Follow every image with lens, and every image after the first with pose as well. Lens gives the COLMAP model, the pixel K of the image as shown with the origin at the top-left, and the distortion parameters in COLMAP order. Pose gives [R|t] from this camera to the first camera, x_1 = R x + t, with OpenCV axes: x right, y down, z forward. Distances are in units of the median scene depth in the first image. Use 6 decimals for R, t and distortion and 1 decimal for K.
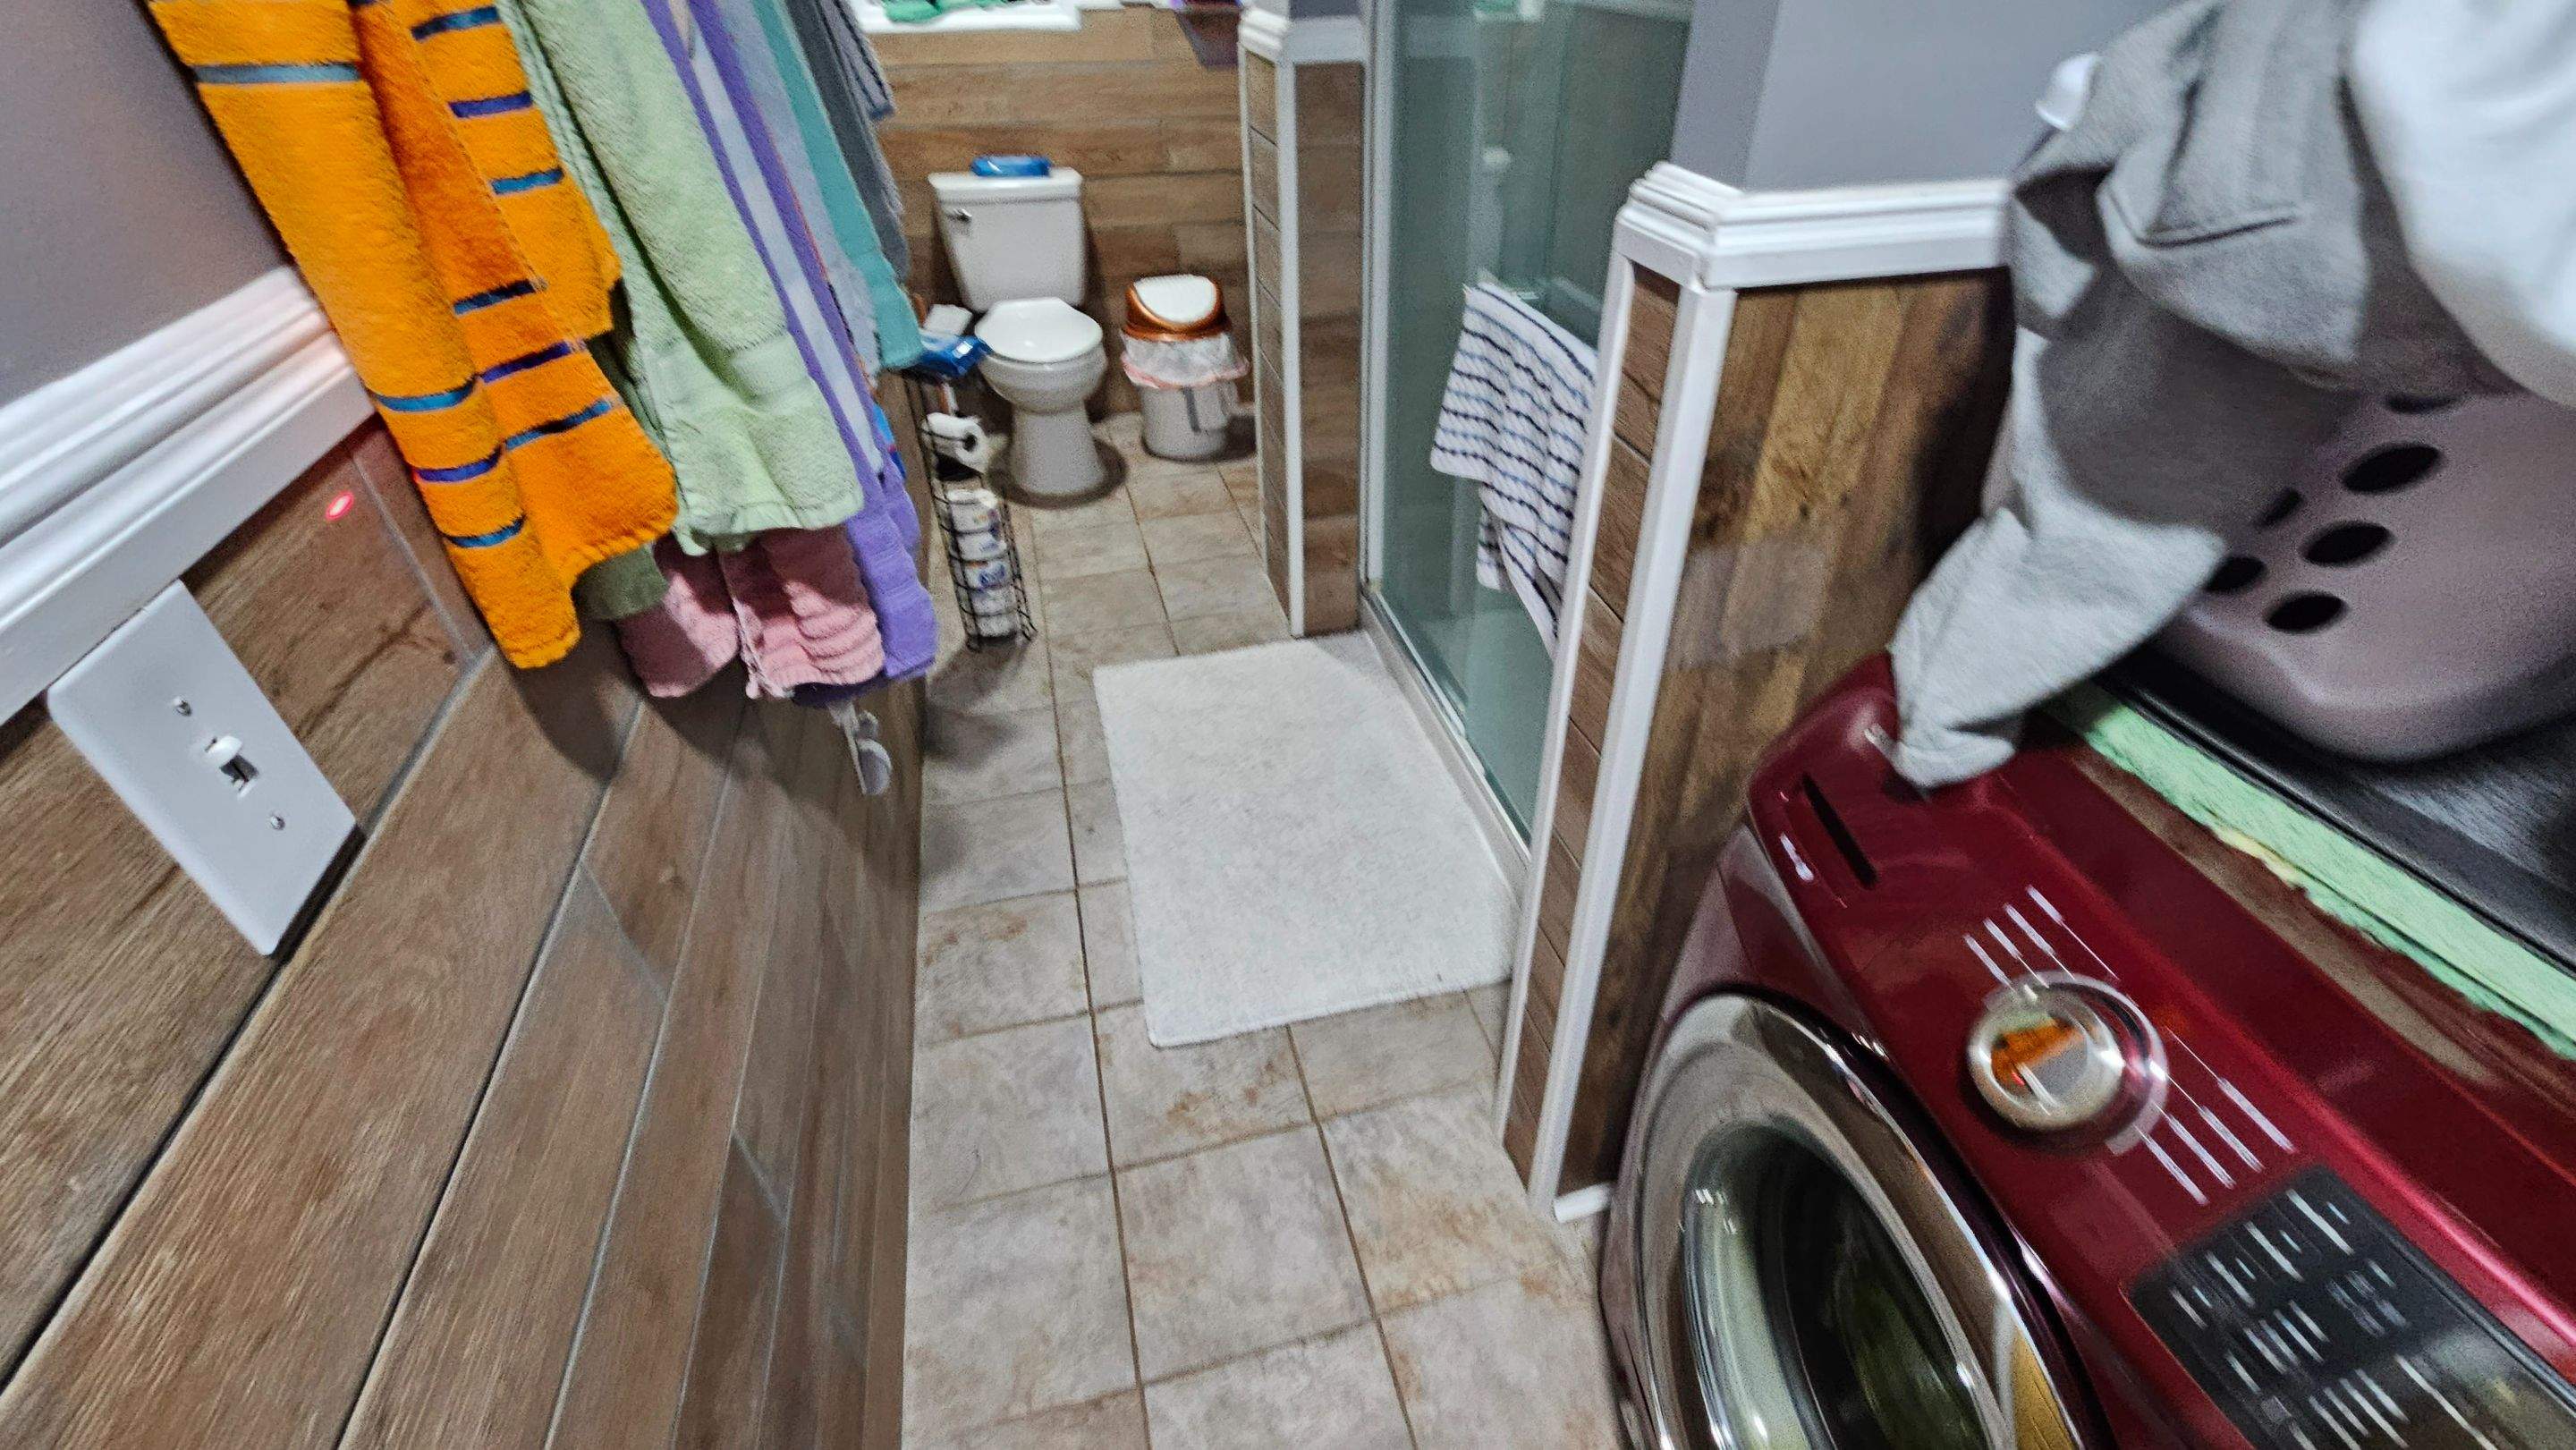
lens RADIAL K [[1111.3, 0, 1288.0], [0, 1111.3, 725.0], [0, 0, 1]] dist [0.045657, -0.000024]
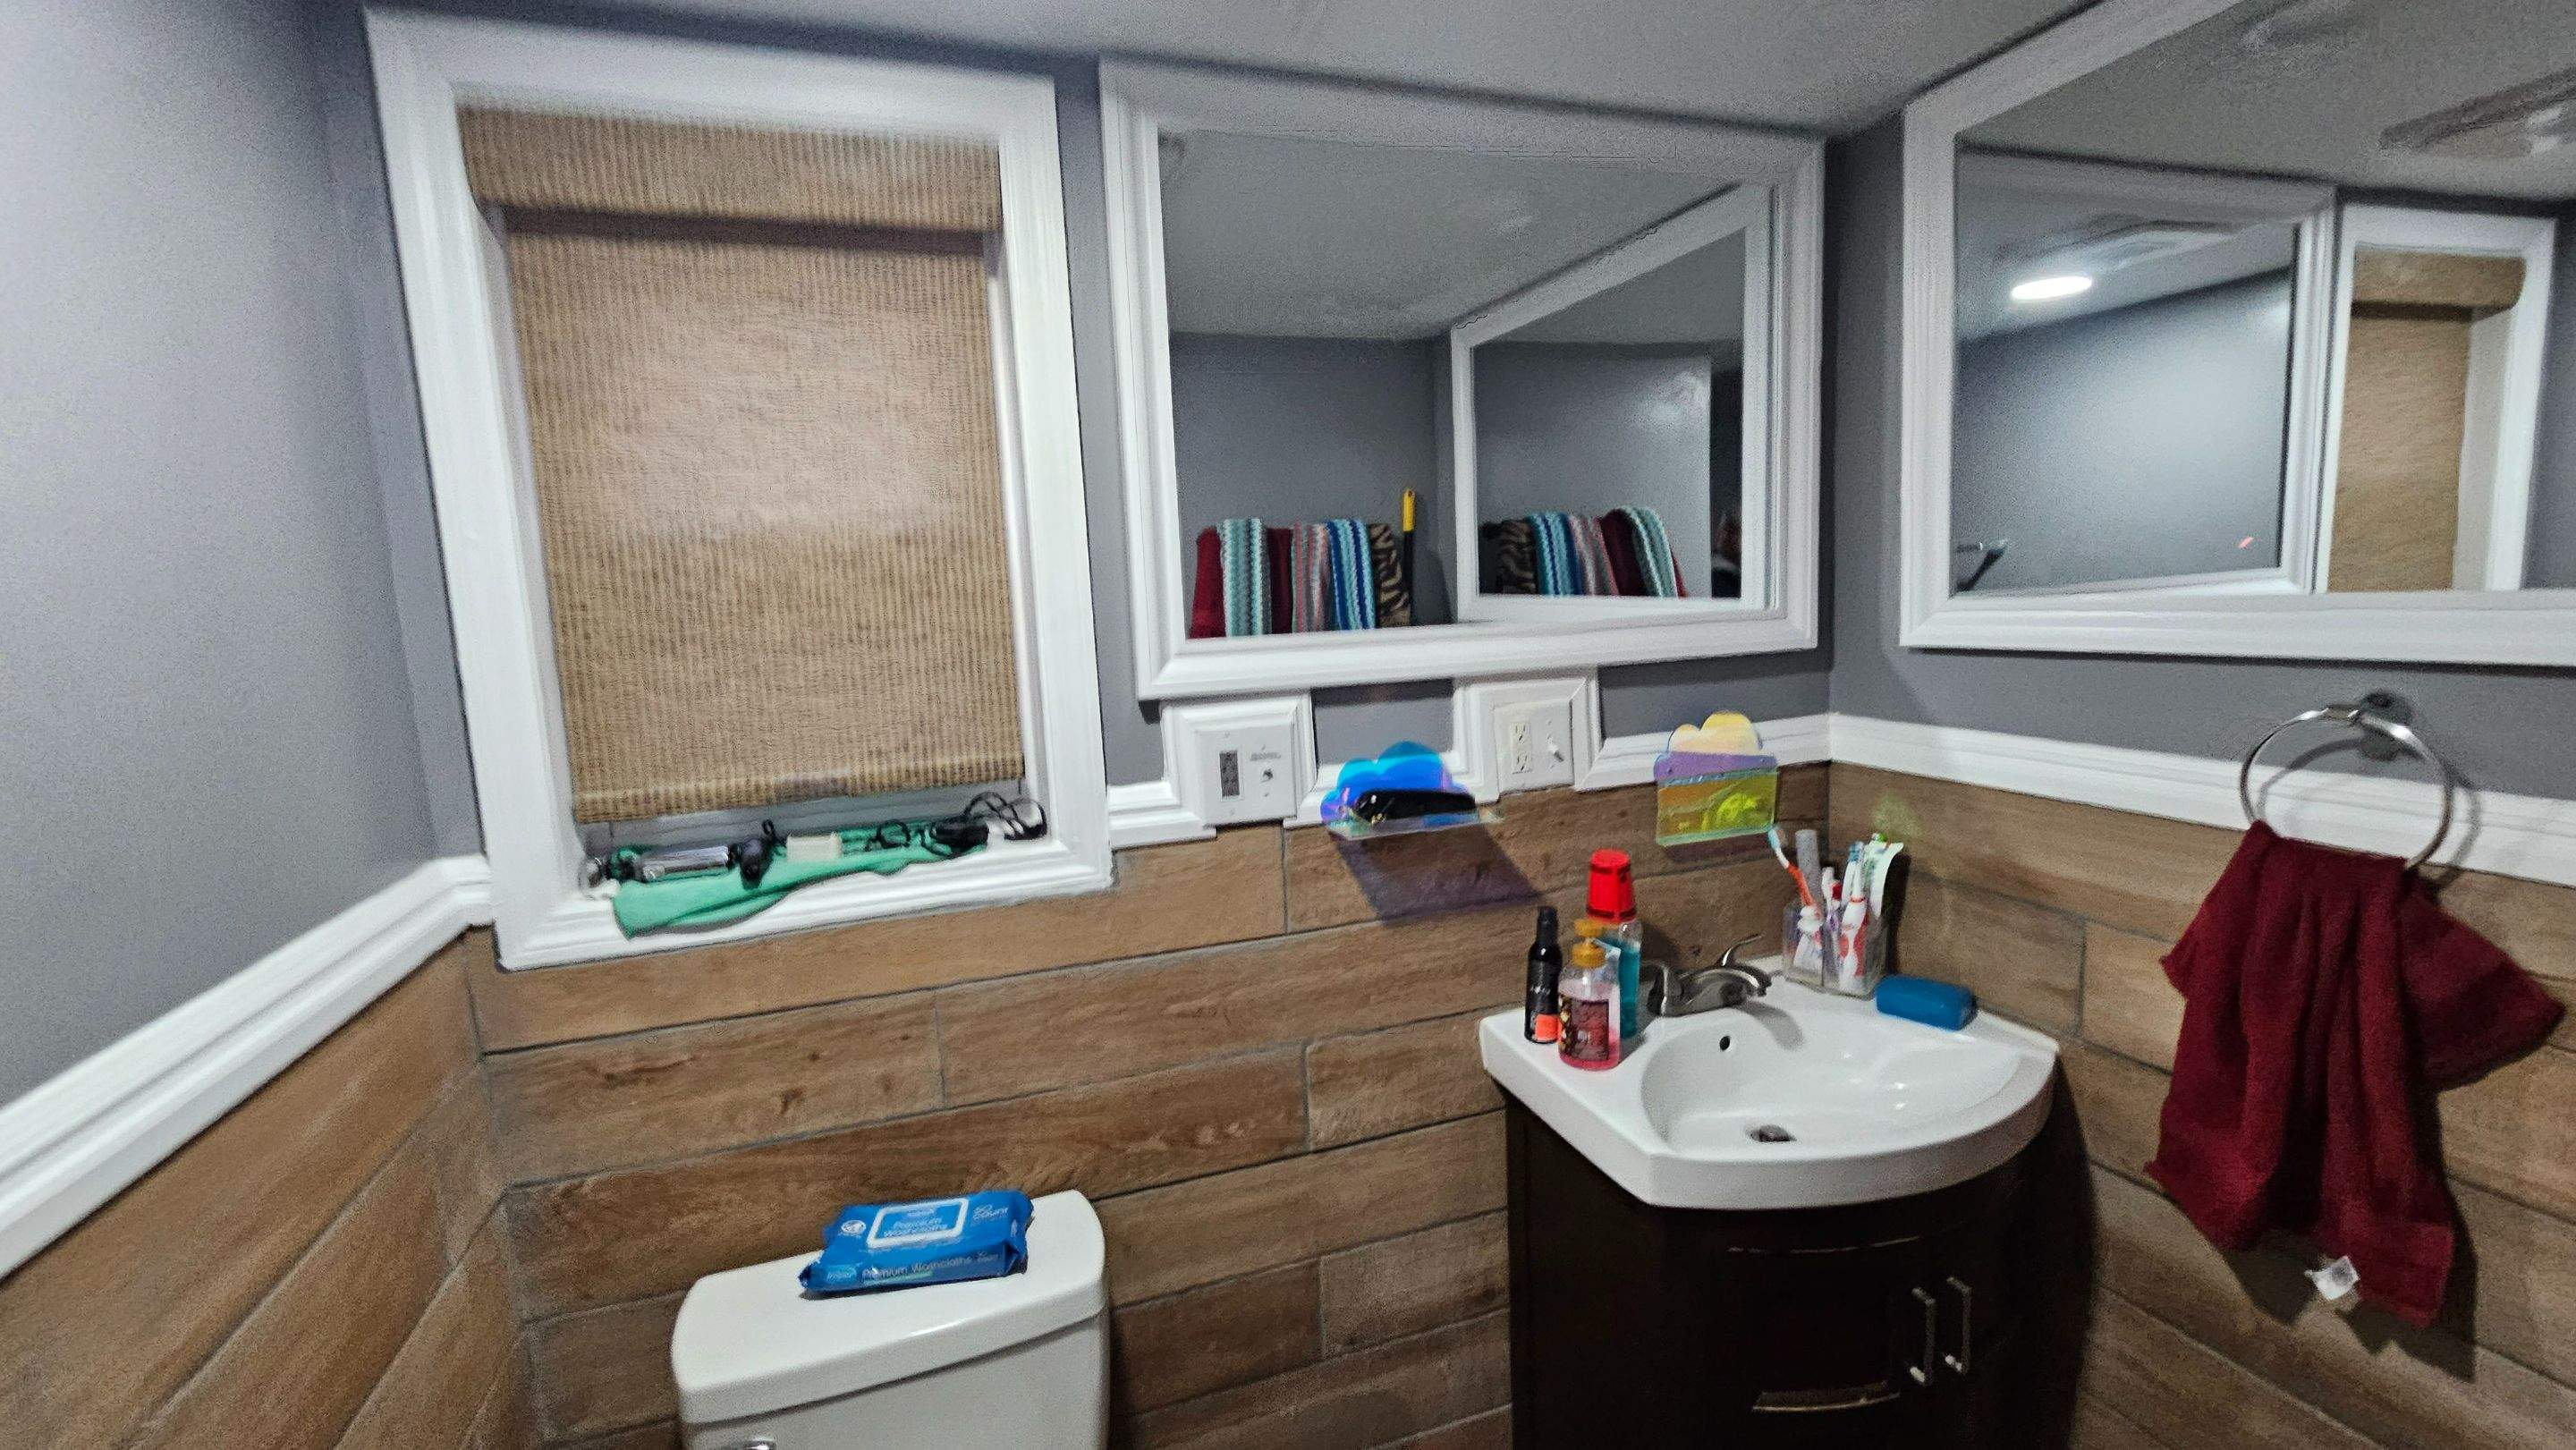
lens RADIAL K [[1065.9, 0, 1282.2], [0, 1065.9, 709.6], [0, 0, 1]] dist [-0.001910, 0.000128]
pose [[0.994570, -0.036611, 0.097417, -0.161861], [0.080812, 0.861502, -0.501281, -0.482392], [-0.065573, 0.506432, 0.859783, 0.626065]]
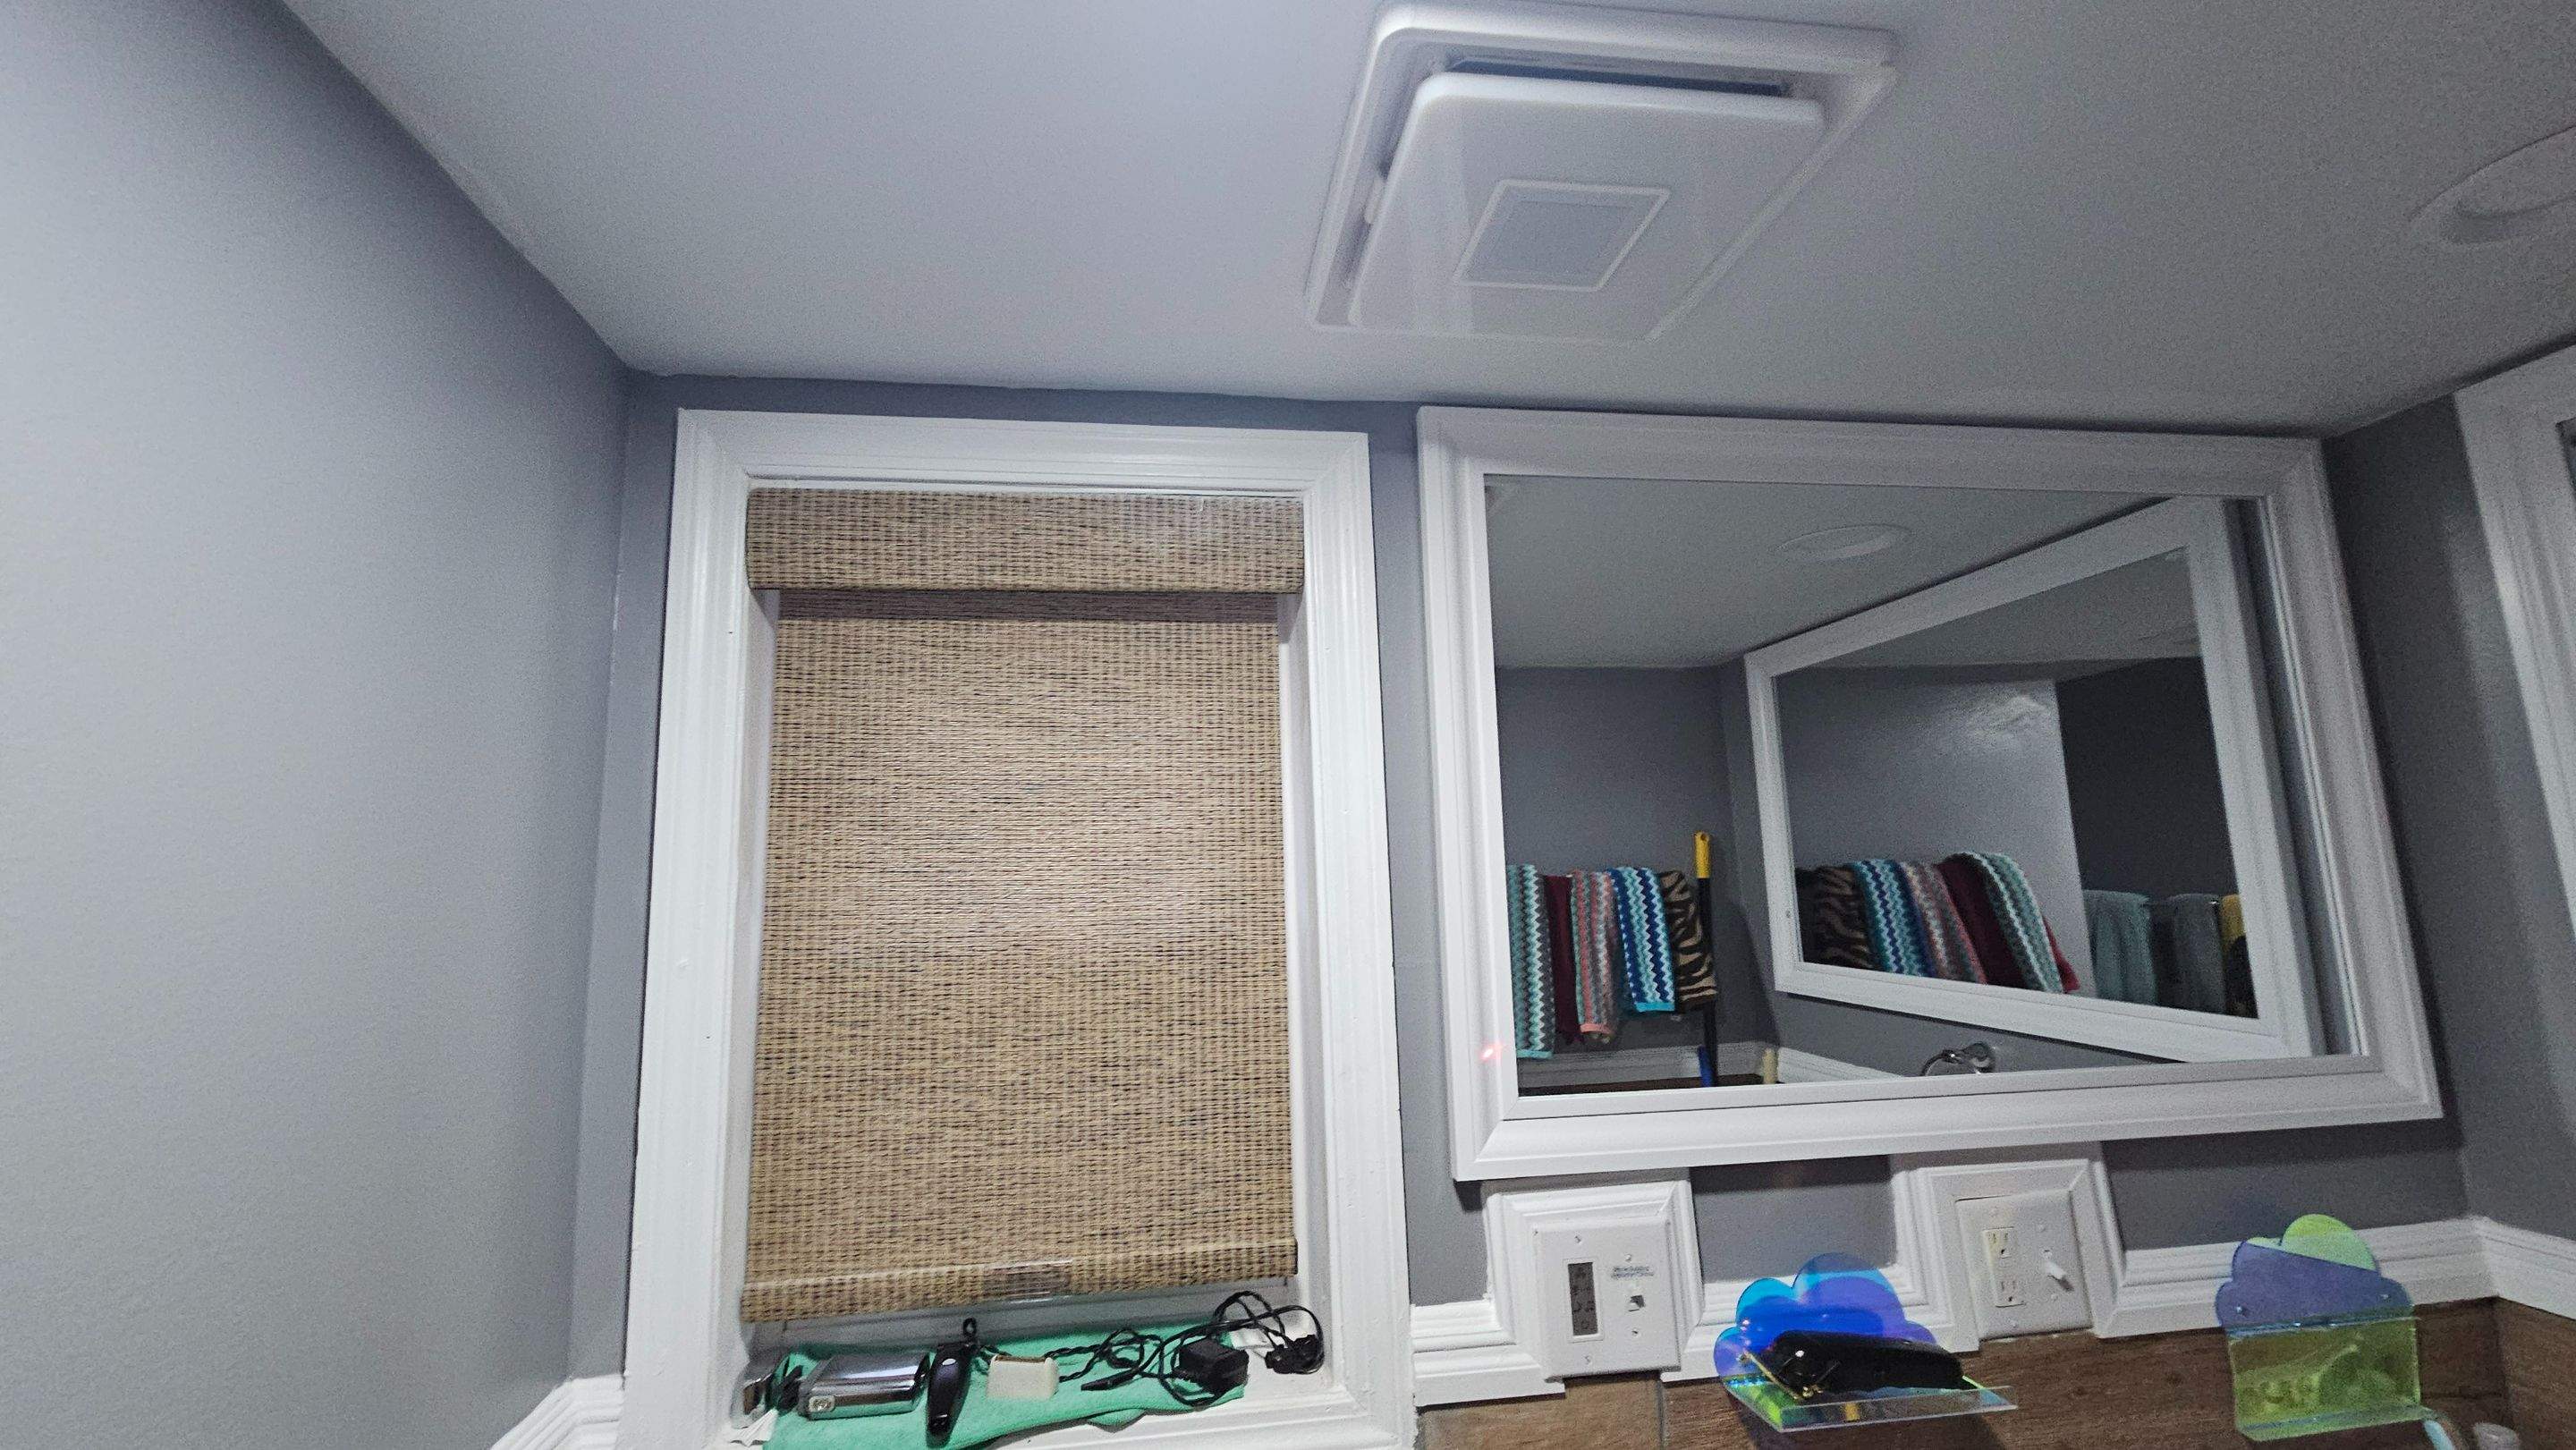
lens RADIAL K [[1045.3, 0, 1280.8], [0, 1045.3, 731.1], [0, 0, 1]] dist [-0.005143, 0.000590]
pose [[0.994978, -0.018033, -0.098454, -0.194552], [-0.057313, 0.703769, -0.708113, -0.573646], [0.082058, 0.710200, 0.699201, 0.680189]]
